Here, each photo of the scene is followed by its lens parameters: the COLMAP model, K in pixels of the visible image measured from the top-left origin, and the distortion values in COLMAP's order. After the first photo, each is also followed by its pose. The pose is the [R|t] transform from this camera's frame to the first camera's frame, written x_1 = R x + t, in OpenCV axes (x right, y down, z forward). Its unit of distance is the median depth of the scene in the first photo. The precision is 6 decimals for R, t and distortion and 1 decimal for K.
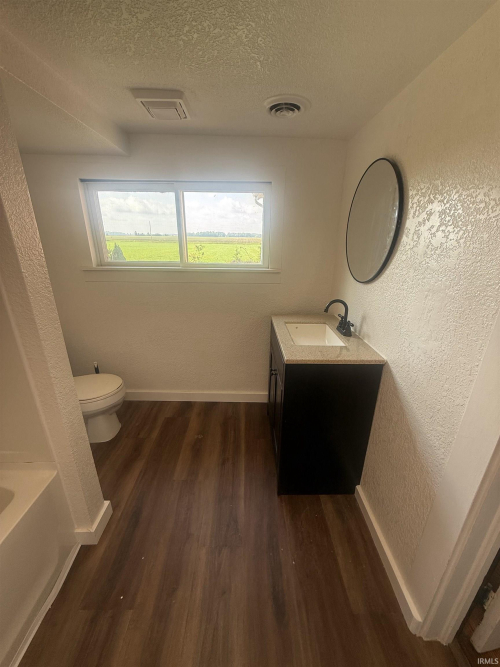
lens RADIAL K [[266.6, 0, 250.0], [0, 266.6, 333.5], [0, 0, 1]] dist [0.001733, 0.000122]
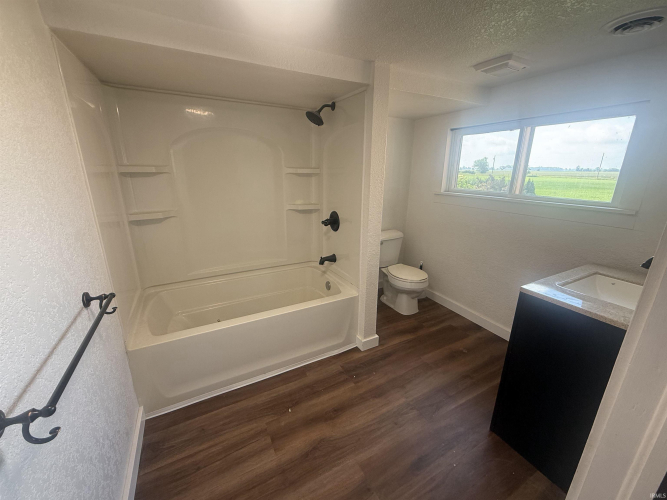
lens RADIAL K [[262.9, 0, 333.5], [0, 262.9, 250.0], [0, 0, 1]] dist [0.001550, 0.000331]
pose [[0.464953, 0.256713, -0.847300, 0.416036], [-0.306150, 0.944617, 0.118199, 0.042850], [0.830717, 0.204444, 0.517795, -0.090279]]
